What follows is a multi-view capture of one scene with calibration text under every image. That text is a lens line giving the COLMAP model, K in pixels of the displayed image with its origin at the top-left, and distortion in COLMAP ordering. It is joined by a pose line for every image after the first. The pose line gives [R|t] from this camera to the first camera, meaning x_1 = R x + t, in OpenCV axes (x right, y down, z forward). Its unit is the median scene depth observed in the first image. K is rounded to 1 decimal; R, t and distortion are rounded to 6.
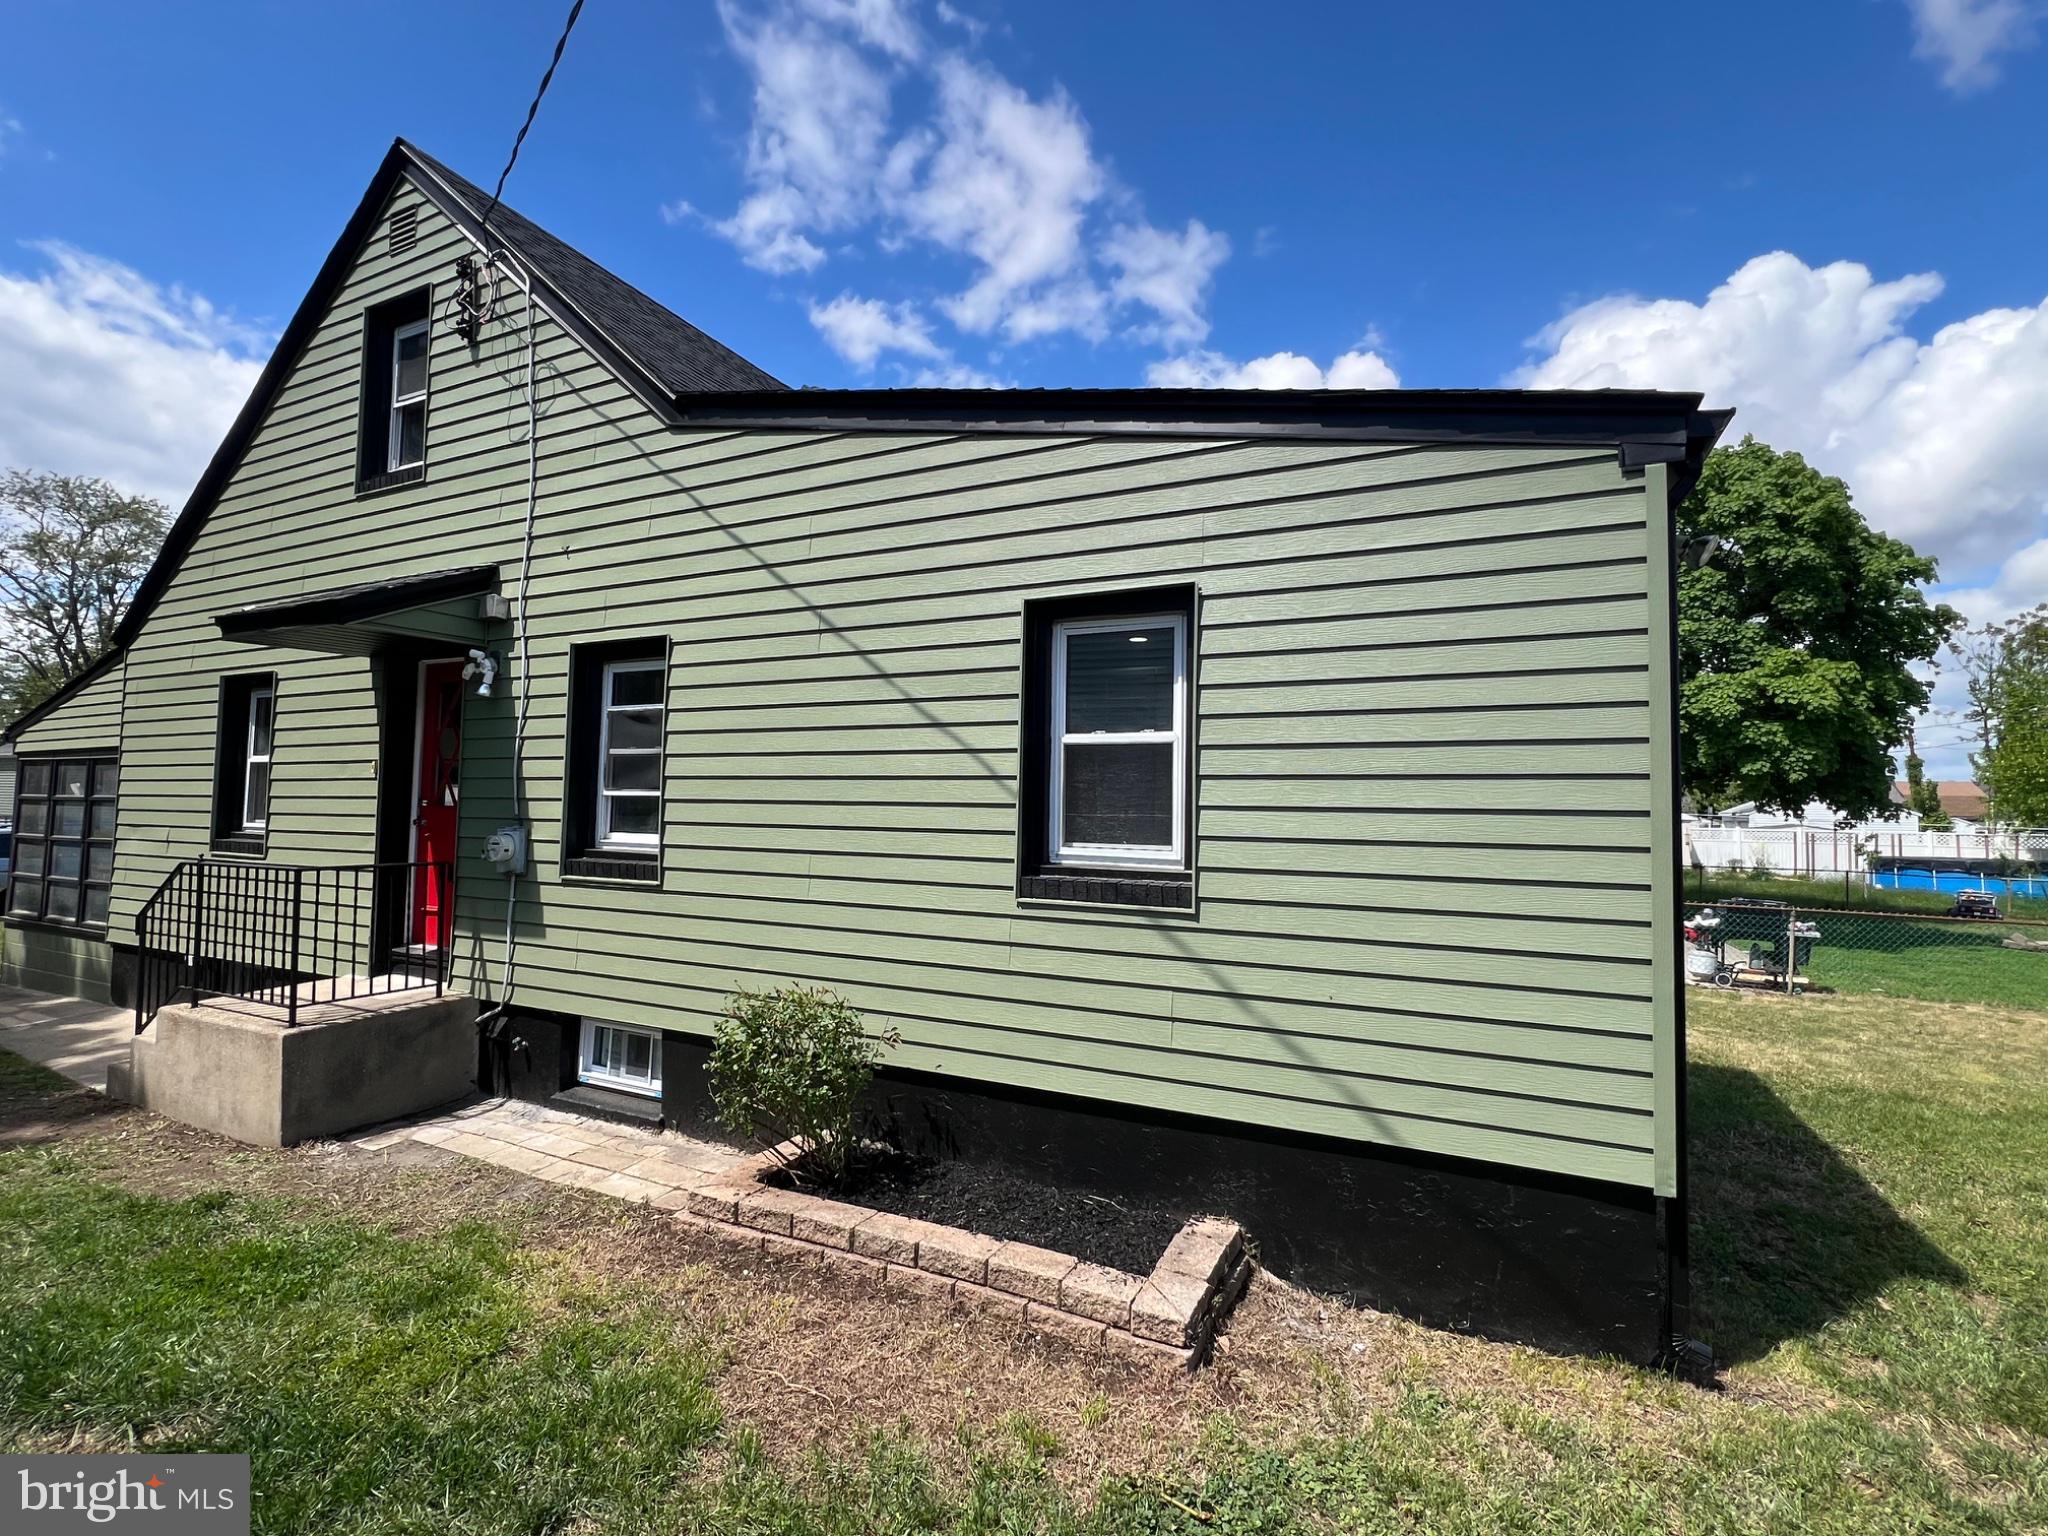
lens RADIAL K [[948.1, 0, 1024.0], [0, 948.1, 768.0], [0, 0, 1]] dist [-0.001589, 0.000022]
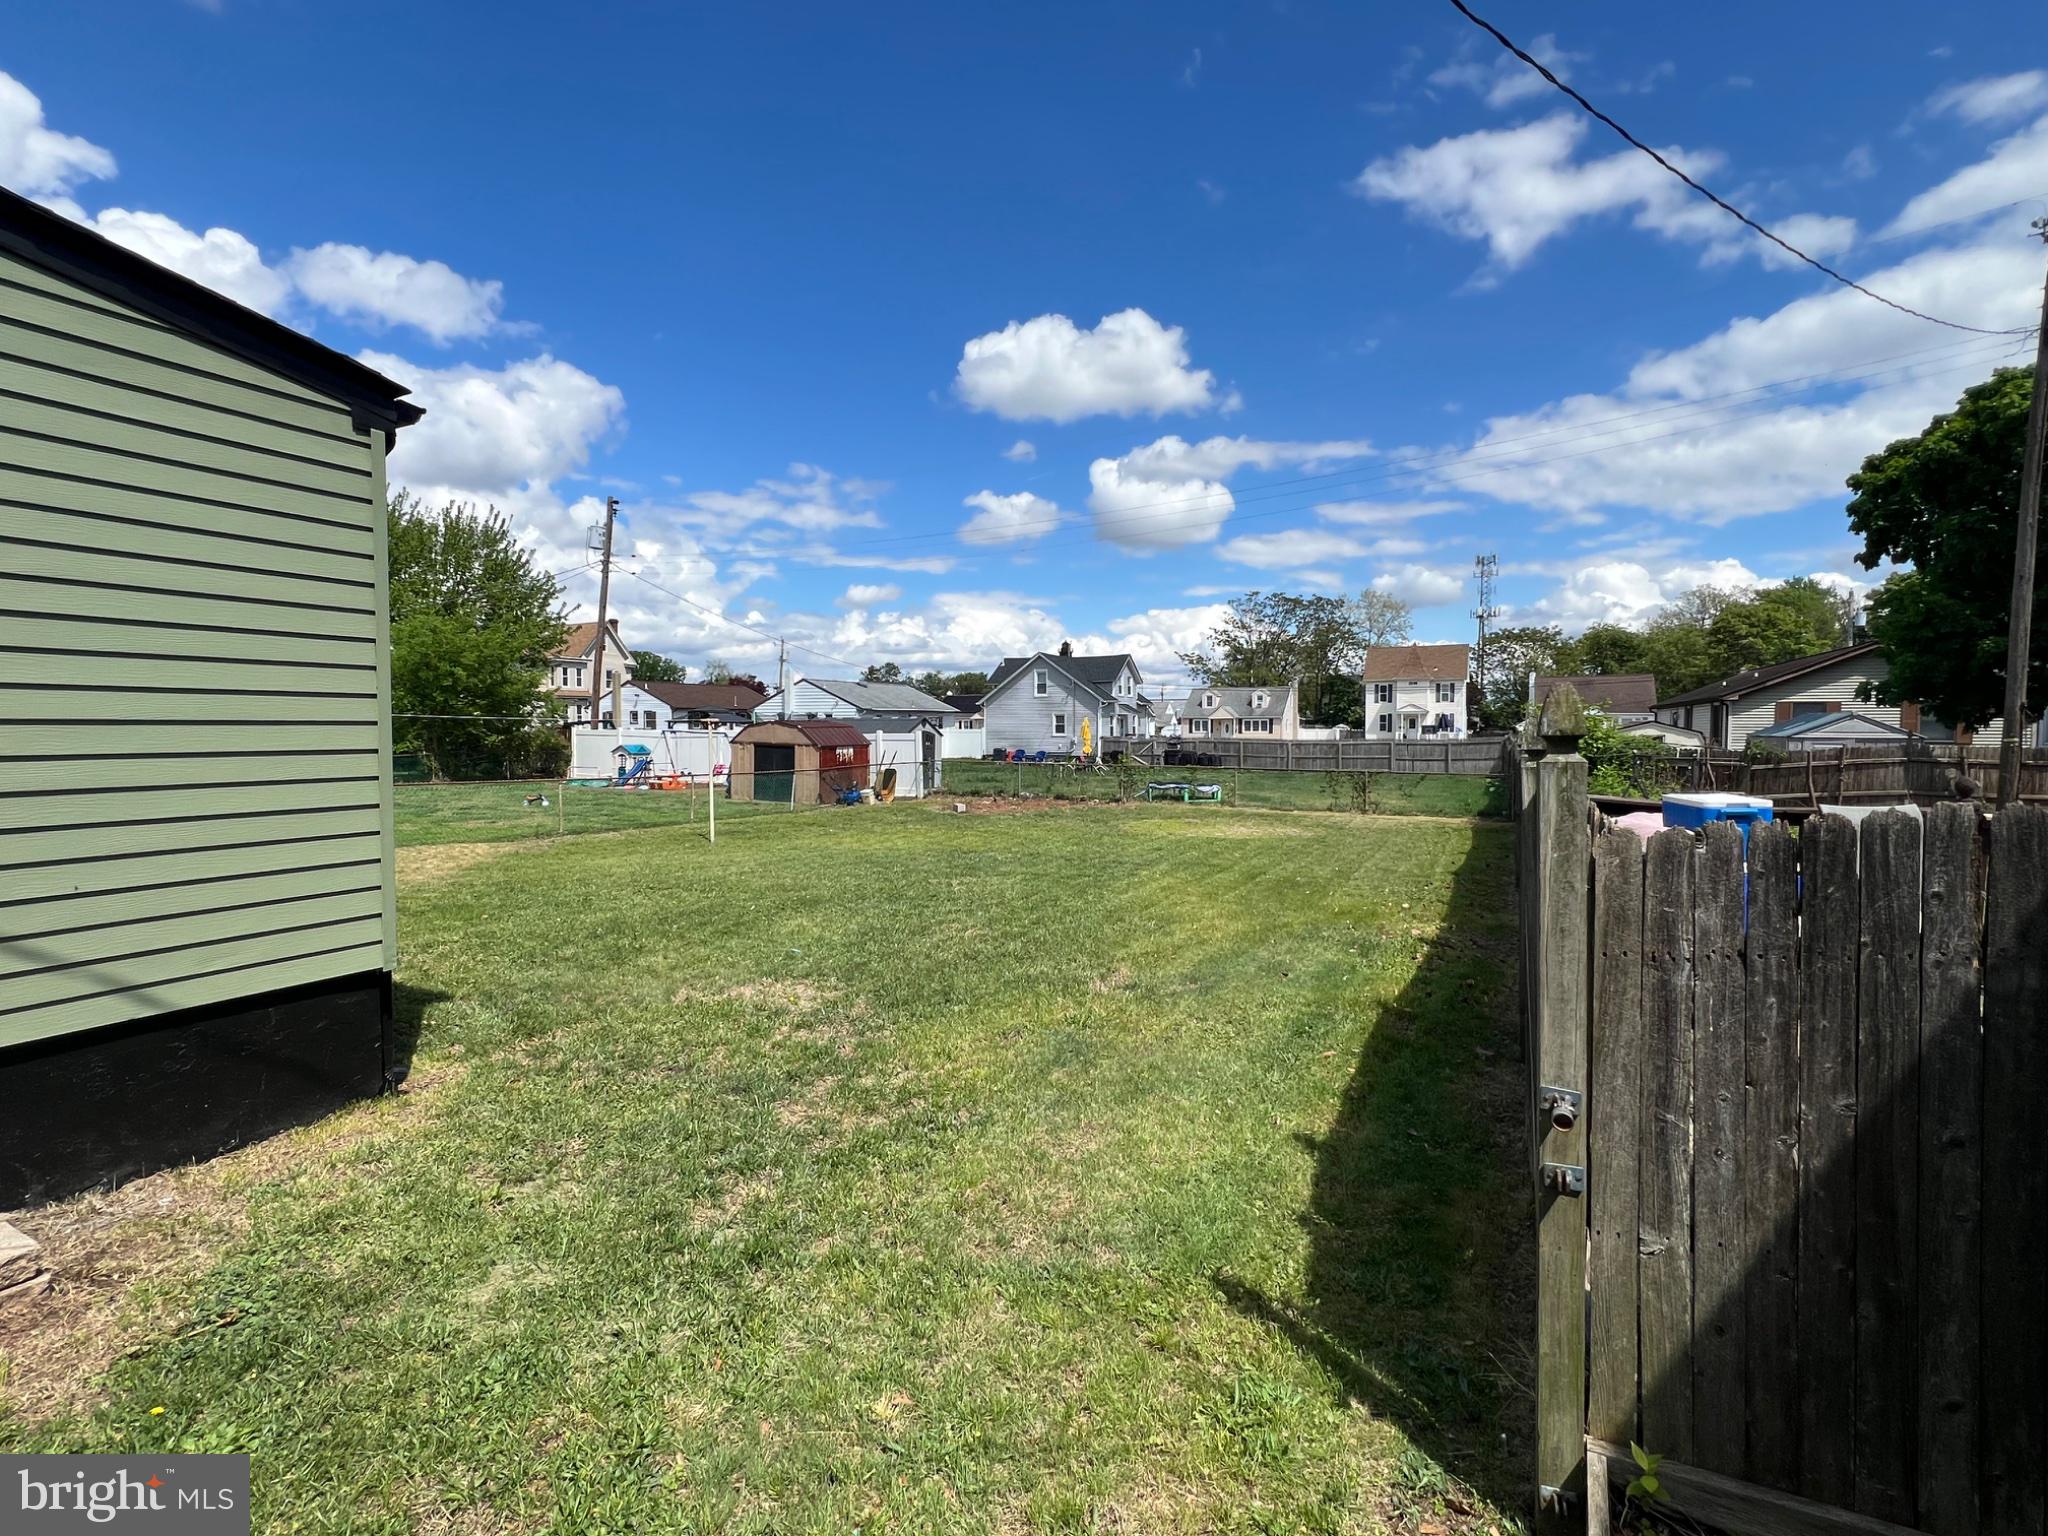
lens RADIAL K [[948.1, 0, 1024.0], [0, 948.1, 768.0], [0, 0, 1]] dist [-0.001589, 0.000022]
pose [[0.012474, -0.064298, 0.997853, -0.642232], [-0.053687, 0.996448, 0.064879, 0.012883], [-0.998480, -0.054381, 0.008978, 0.064387]]
